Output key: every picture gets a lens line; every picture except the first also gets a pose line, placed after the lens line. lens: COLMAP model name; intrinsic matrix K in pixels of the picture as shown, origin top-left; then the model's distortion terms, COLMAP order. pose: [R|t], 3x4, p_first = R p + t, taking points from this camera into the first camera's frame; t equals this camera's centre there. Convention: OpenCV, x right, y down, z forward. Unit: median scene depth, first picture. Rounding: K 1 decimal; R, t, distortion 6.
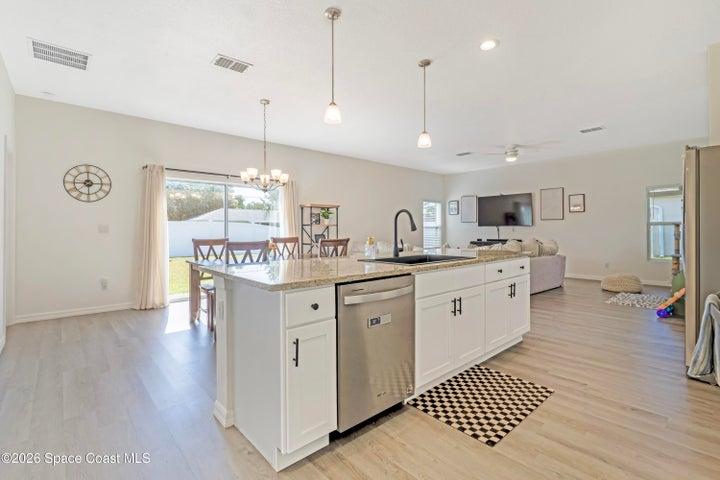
lens RADIAL K [[334.5, 0, 361.8], [0, 334.5, 228.2], [0, 0, 1]] dist [-0.000505, 0.000018]
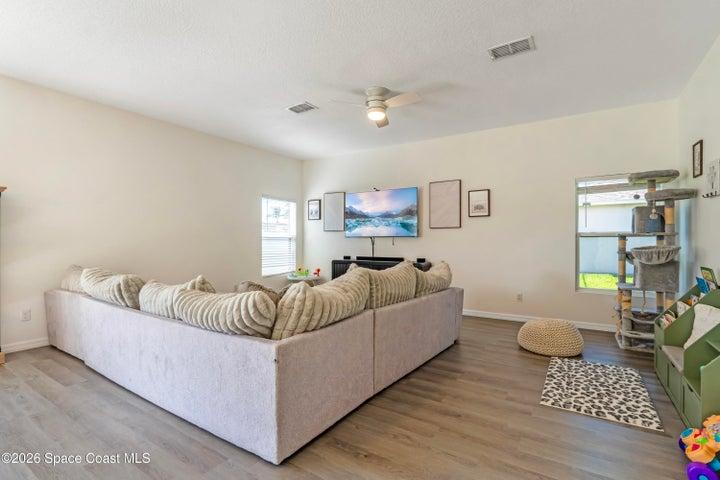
lens RADIAL K [[338.4, 0, 360.0], [0, 338.4, 240.0], [0, 0, 1]] dist [0.007693, 0.000470]
pose [[0.968028, 0.002656, 0.250826, 0.244877], [-0.003632, 0.999988, 0.003428, -0.003617], [-0.250814, -0.004229, 0.968026, 0.405164]]
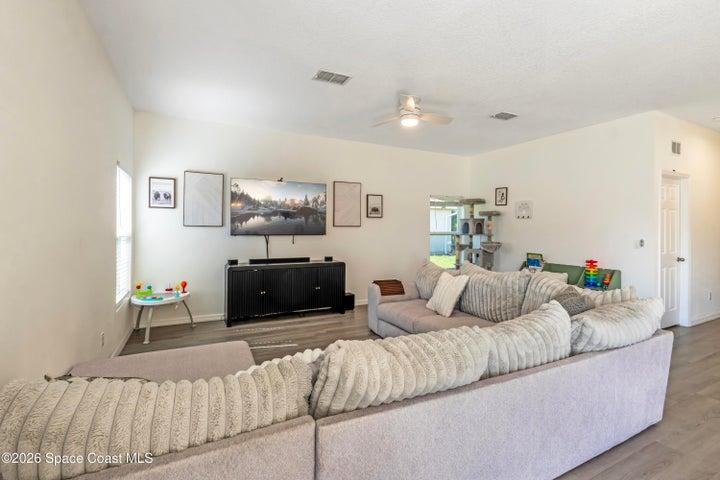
lens RADIAL K [[334.5, 0, 361.8], [0, 334.5, 228.2], [0, 0, 1]] dist [-0.000505, 0.000018]
pose [[0.272136, 0.015861, 0.962128, -0.094082], [-0.008480, 0.999865, -0.014085, -0.012683], [-0.962221, -0.004326, 0.272234, 0.797609]]
